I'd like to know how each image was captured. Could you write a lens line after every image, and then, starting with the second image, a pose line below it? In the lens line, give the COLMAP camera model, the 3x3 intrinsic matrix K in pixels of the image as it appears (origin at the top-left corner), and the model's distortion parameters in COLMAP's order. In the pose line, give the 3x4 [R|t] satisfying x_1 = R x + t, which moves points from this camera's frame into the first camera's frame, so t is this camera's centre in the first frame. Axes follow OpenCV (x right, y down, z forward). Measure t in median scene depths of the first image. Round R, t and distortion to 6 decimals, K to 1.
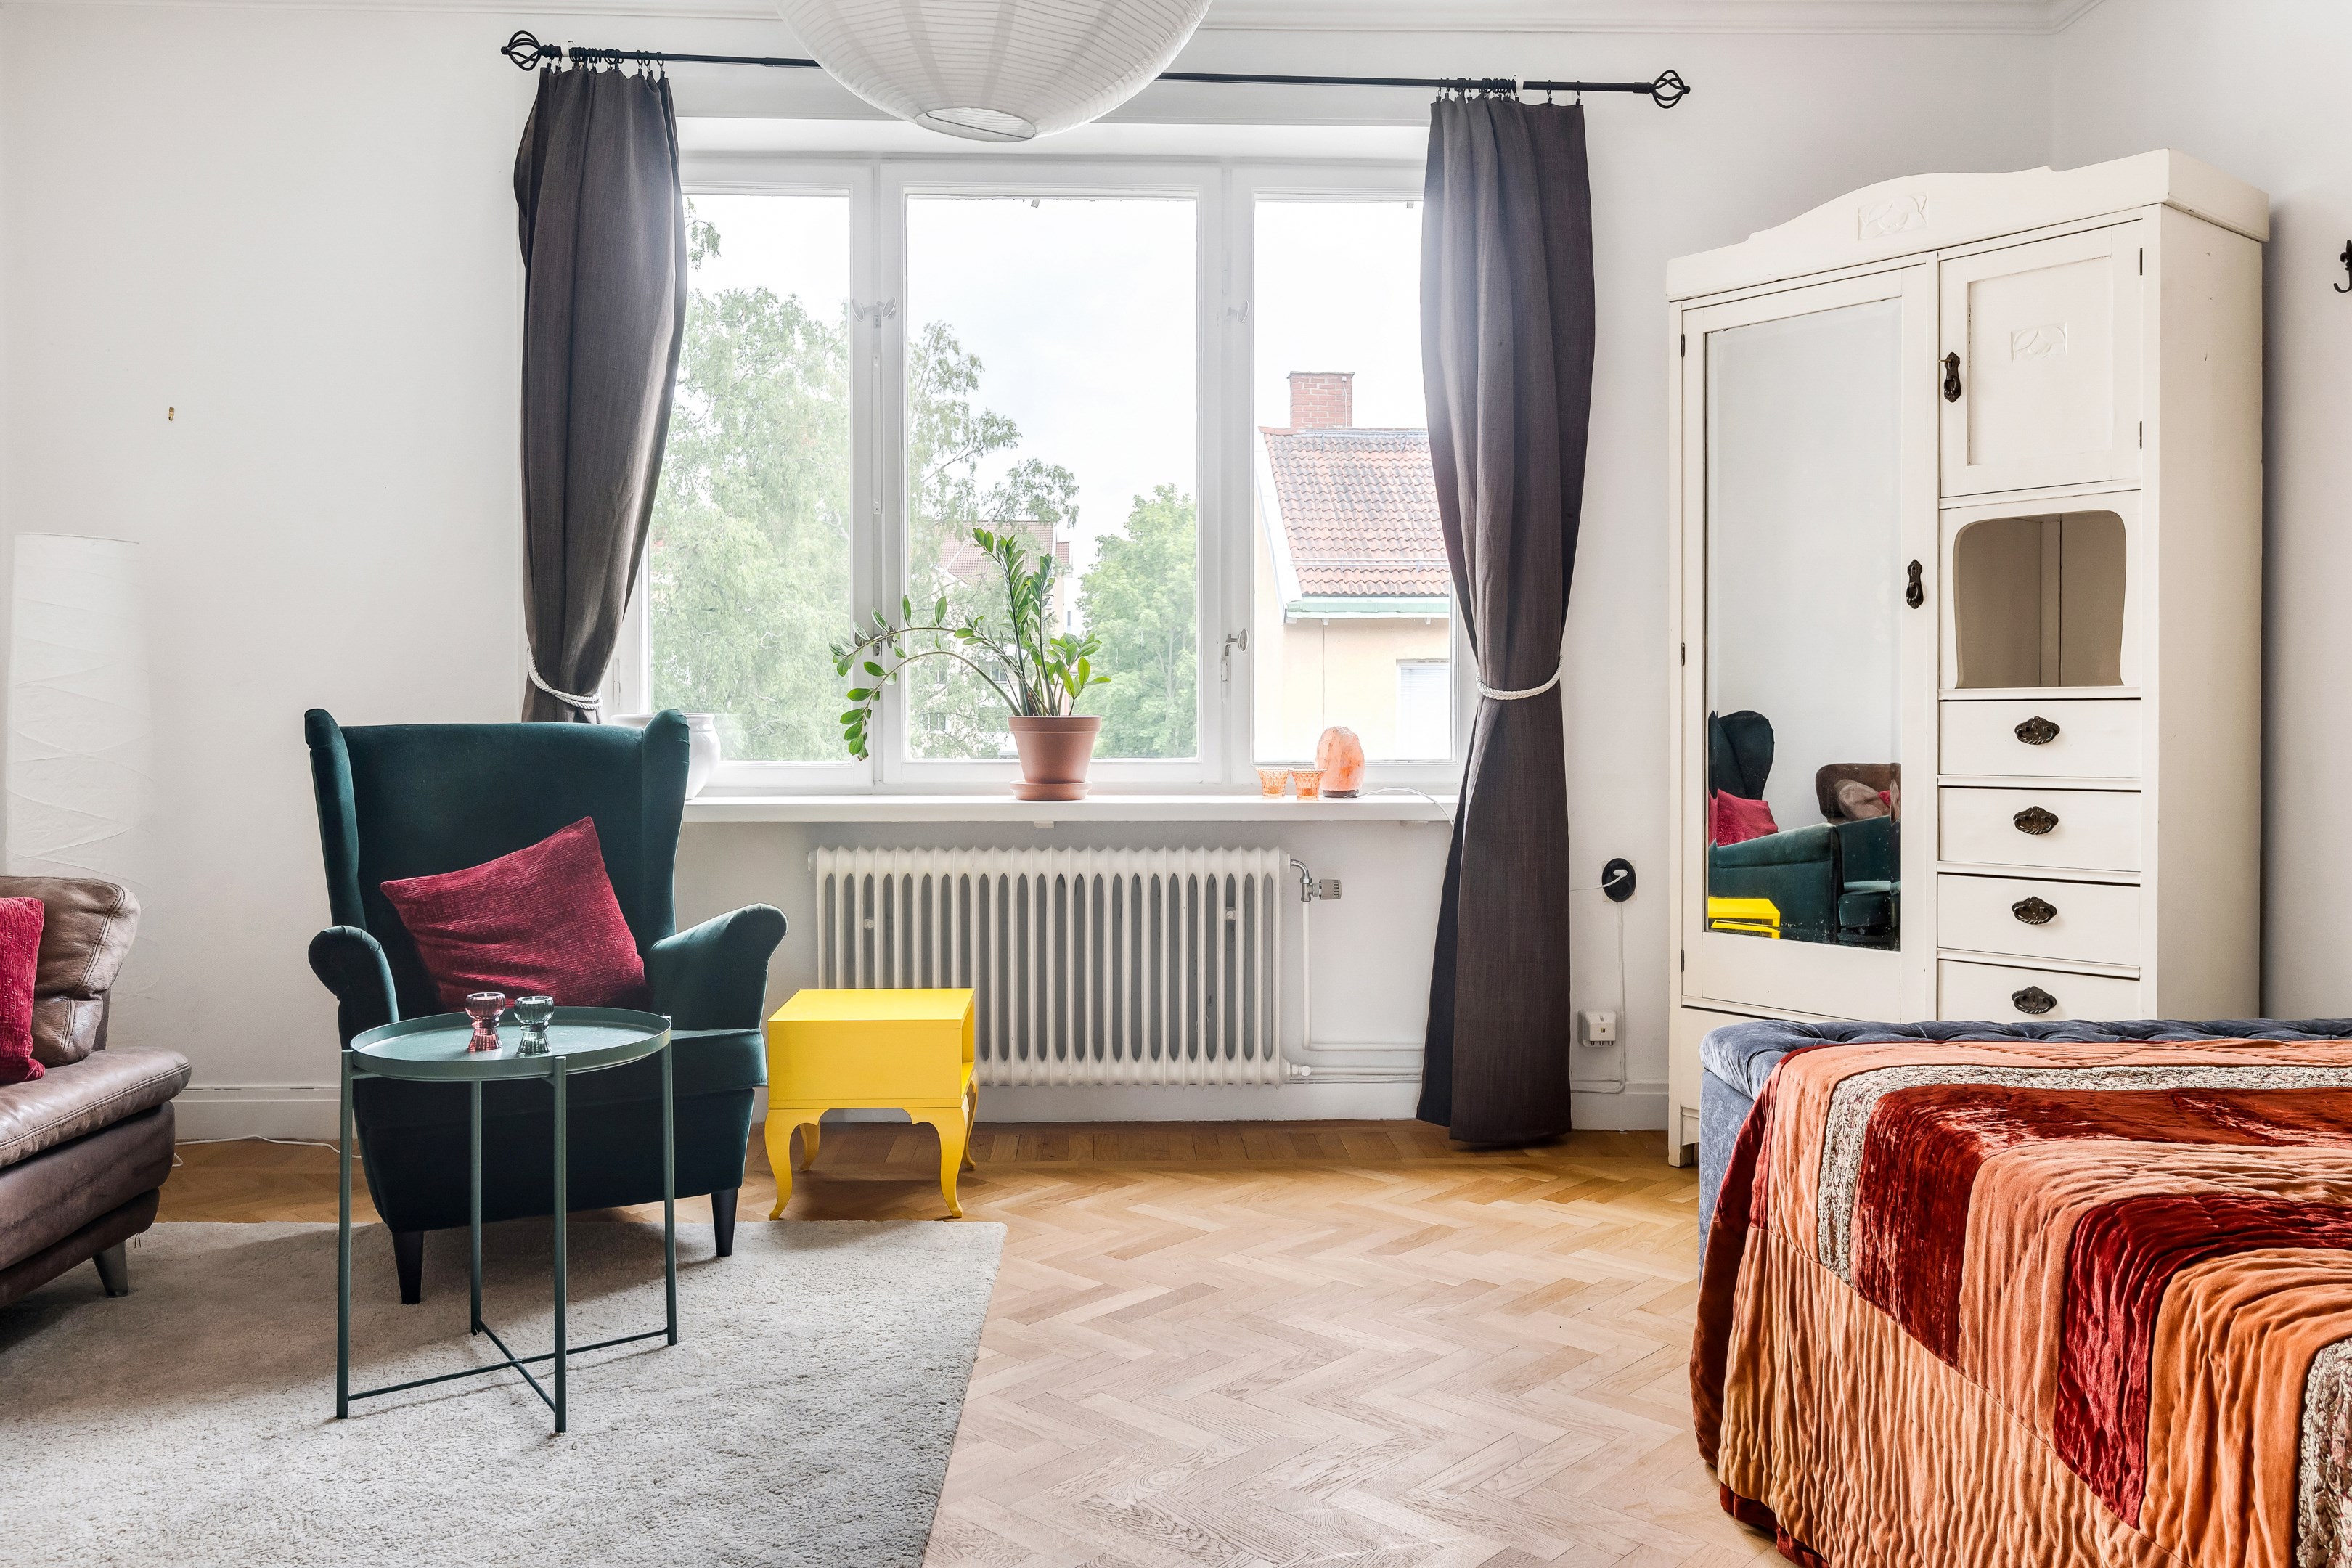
lens RADIAL K [[1832.0, 0, 1179.5], [0, 1832.0, 747.6], [0, 0, 1]] dist [0.000062, -0.002003]
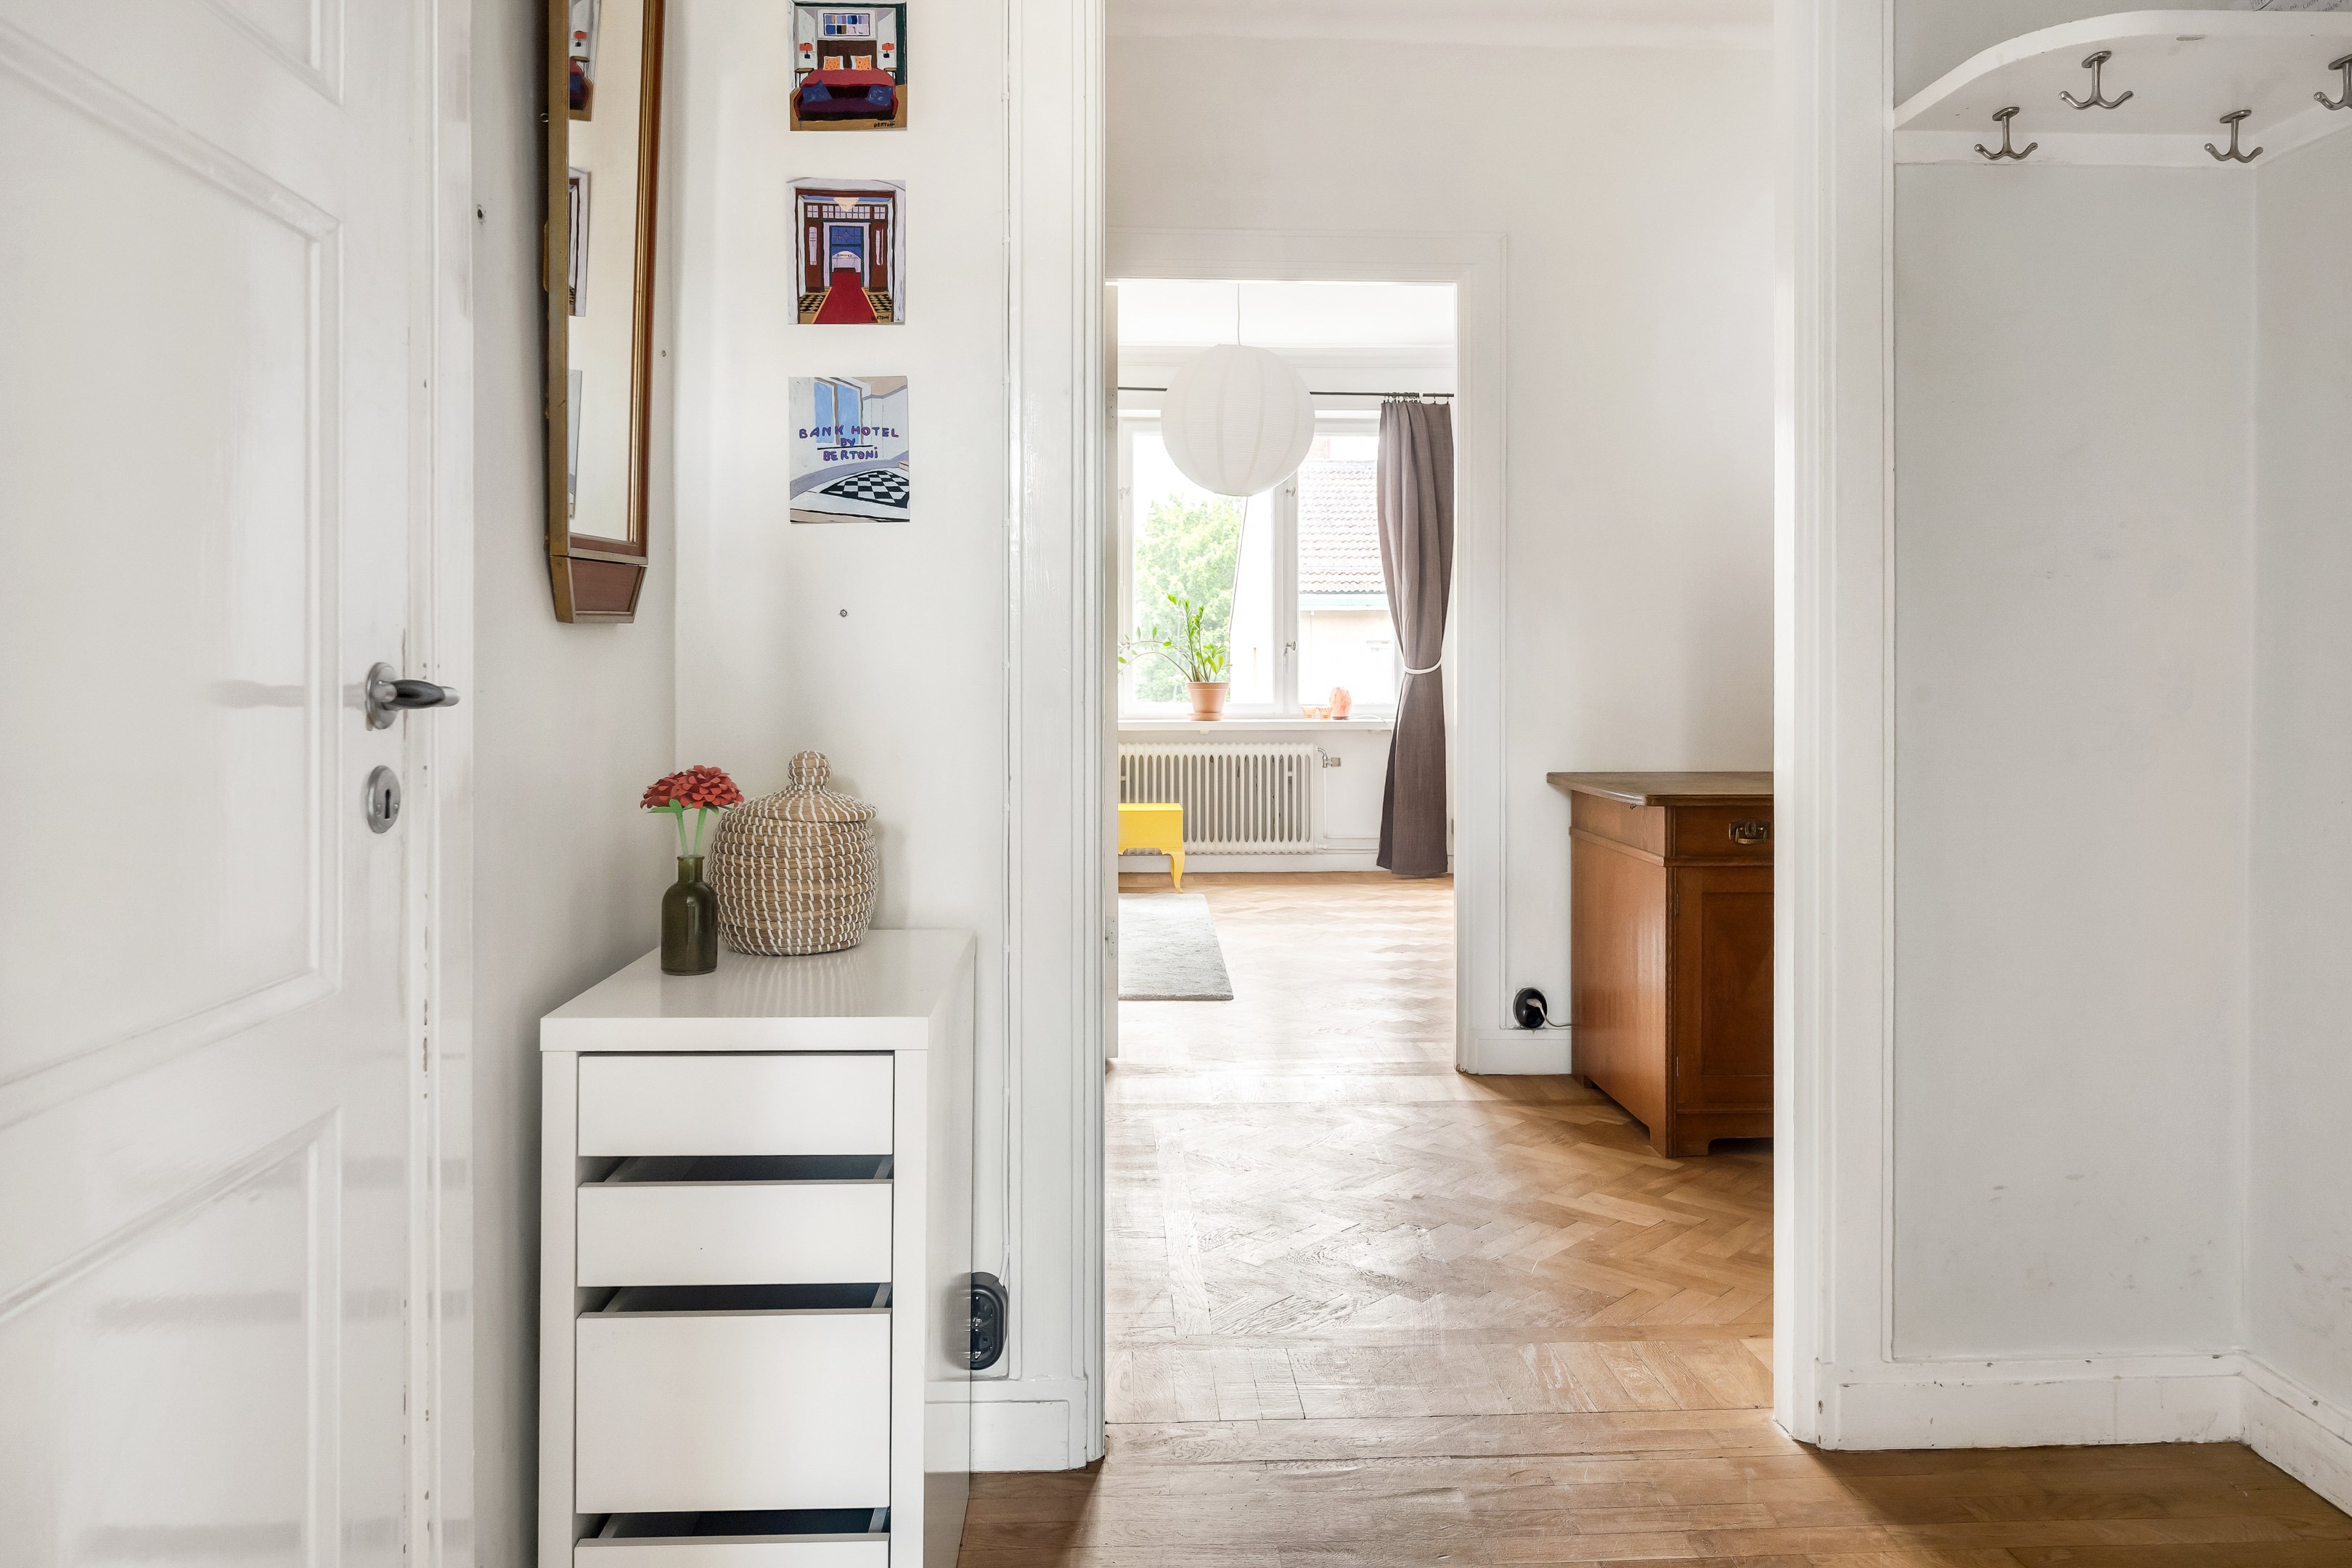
lens RADIAL K [[1616.0, 0, 1176.3], [0, 1616.0, 681.6], [0, 0, 1]] dist [-0.001408, -0.000174]
pose [[0.999996, -0.002580, 0.001139, -0.117073], [0.002602, 0.999804, -0.019603, 0.021298], [-0.001089, 0.019606, 0.999807, -0.979286]]
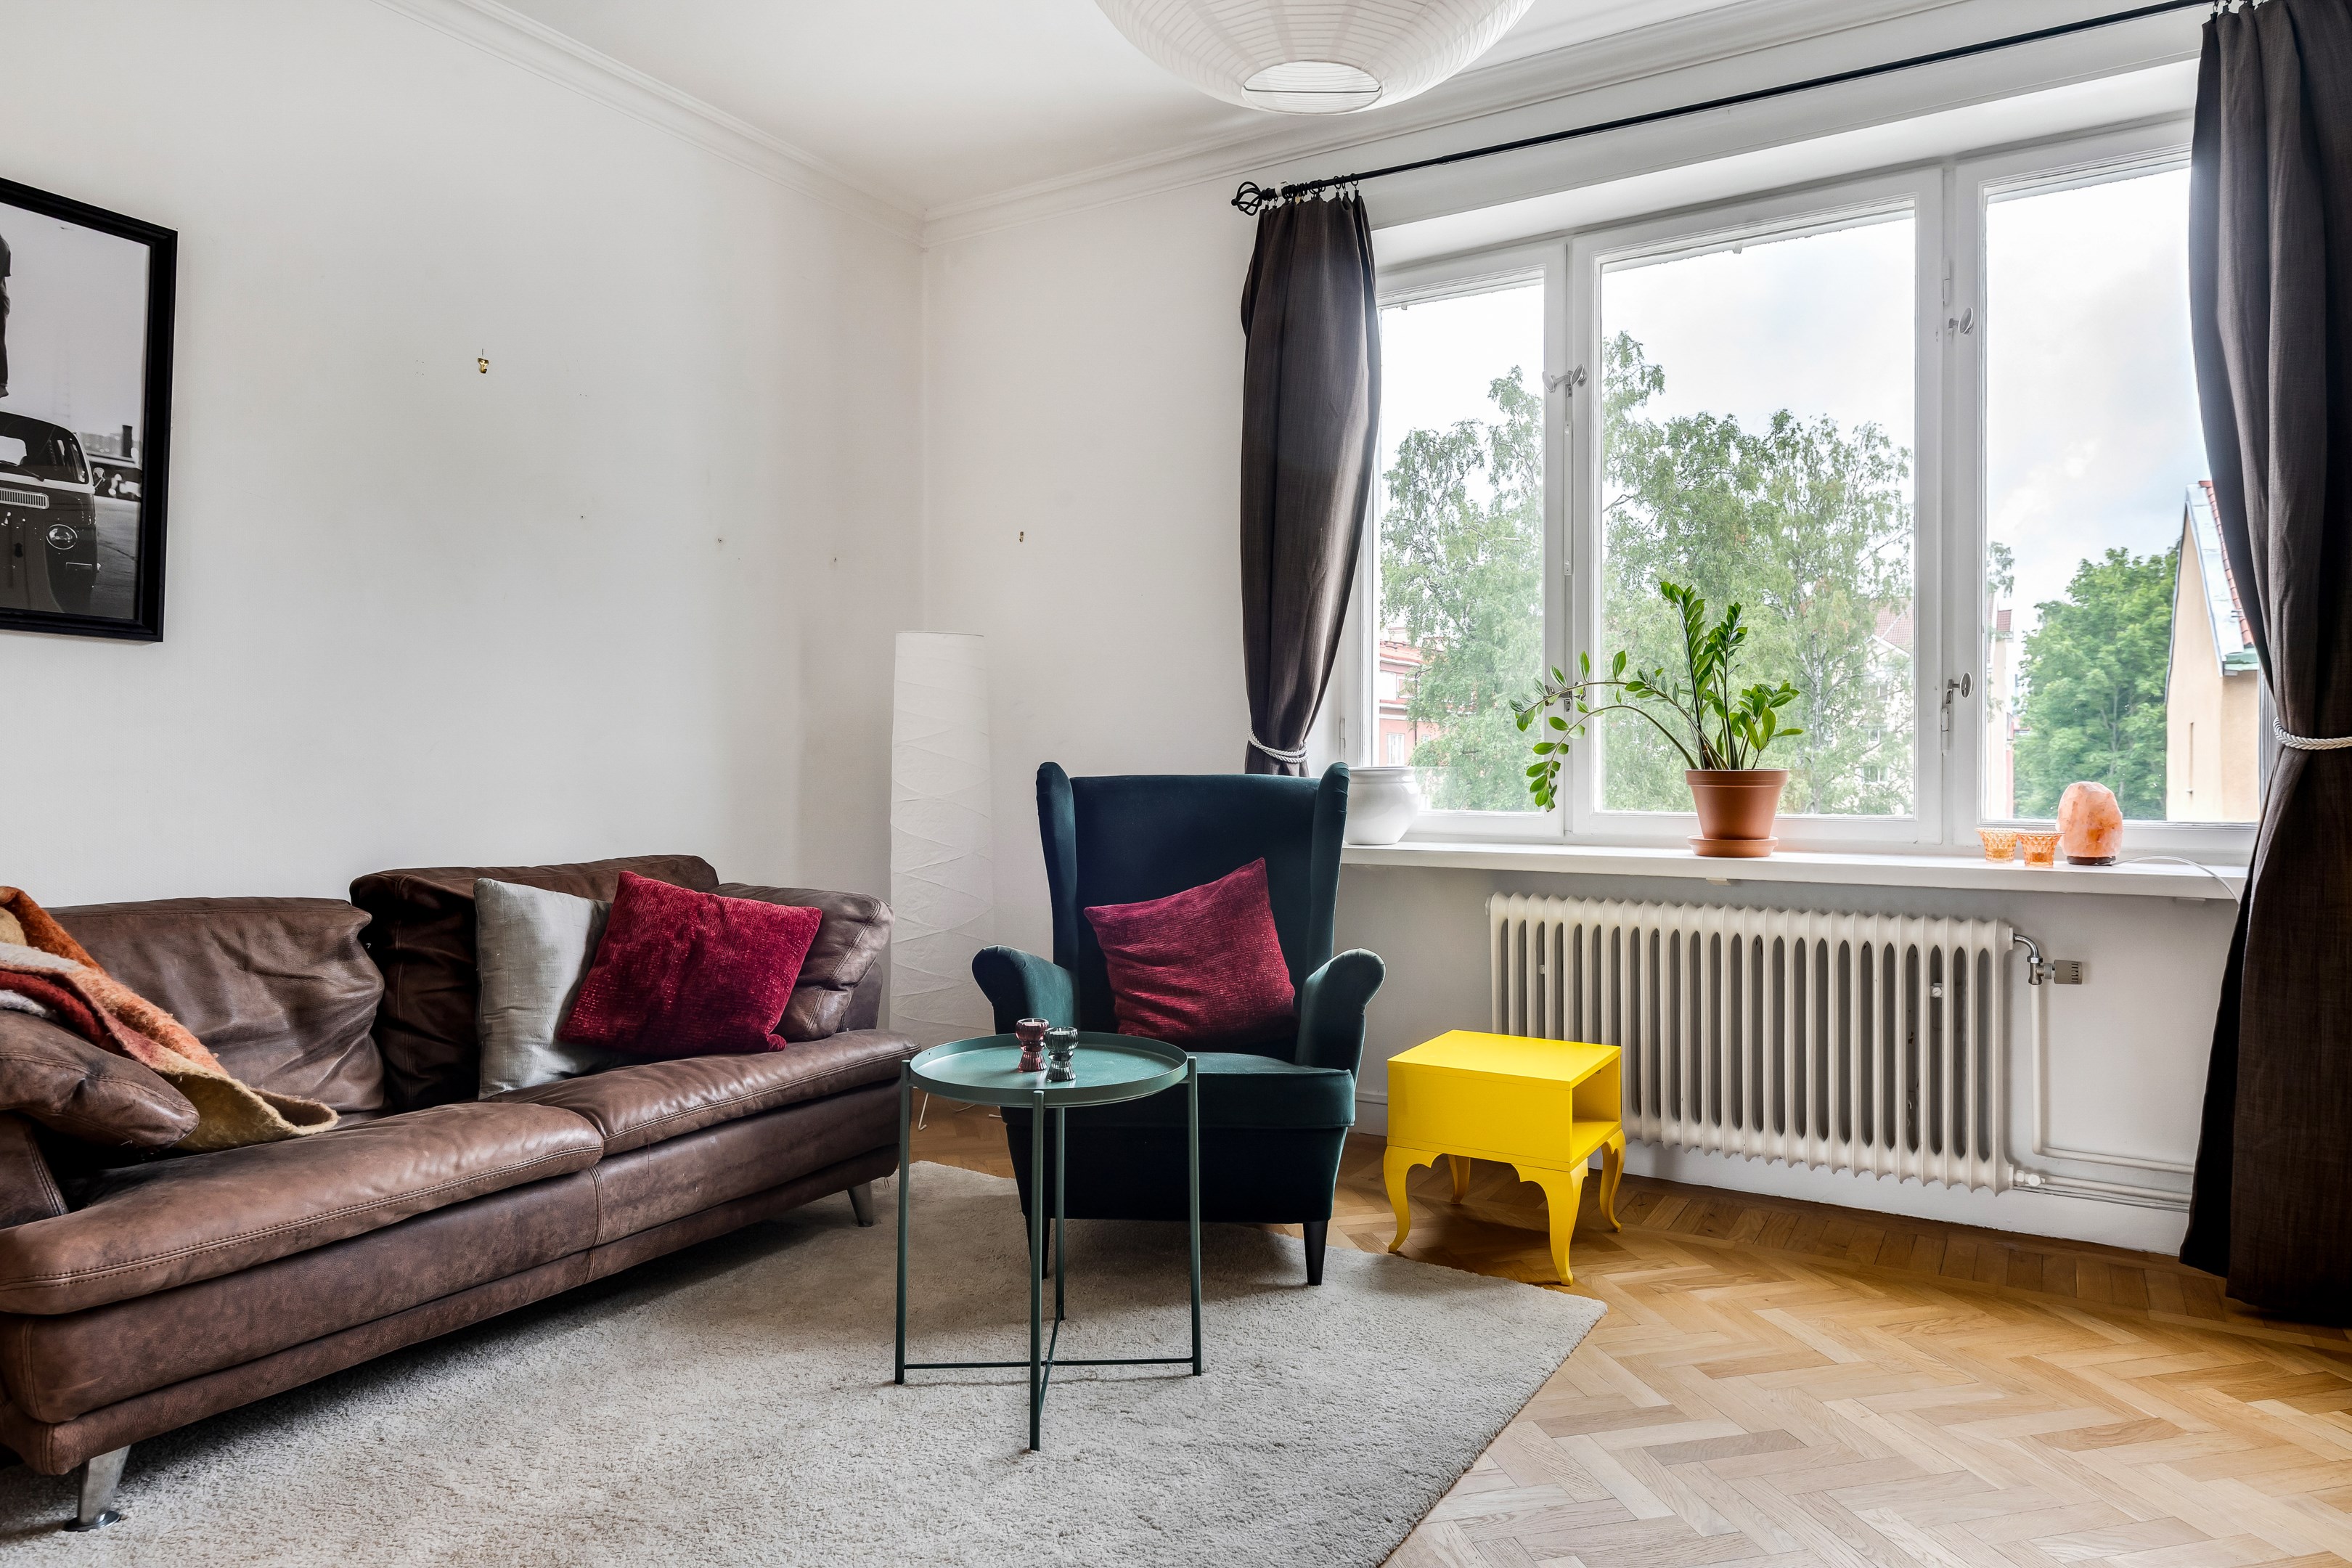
lens RADIAL K [[1441.0, 0, 1182.6], [0, 1441.0, 771.1], [0, 0, 1]] dist [0.002101, -0.003805]
pose [[0.831234, 0.002710, -0.555916, 0.122128], [-0.011278, 0.999865, -0.011988, -0.004221], [0.555808, 0.016234, 0.831152, 0.224527]]
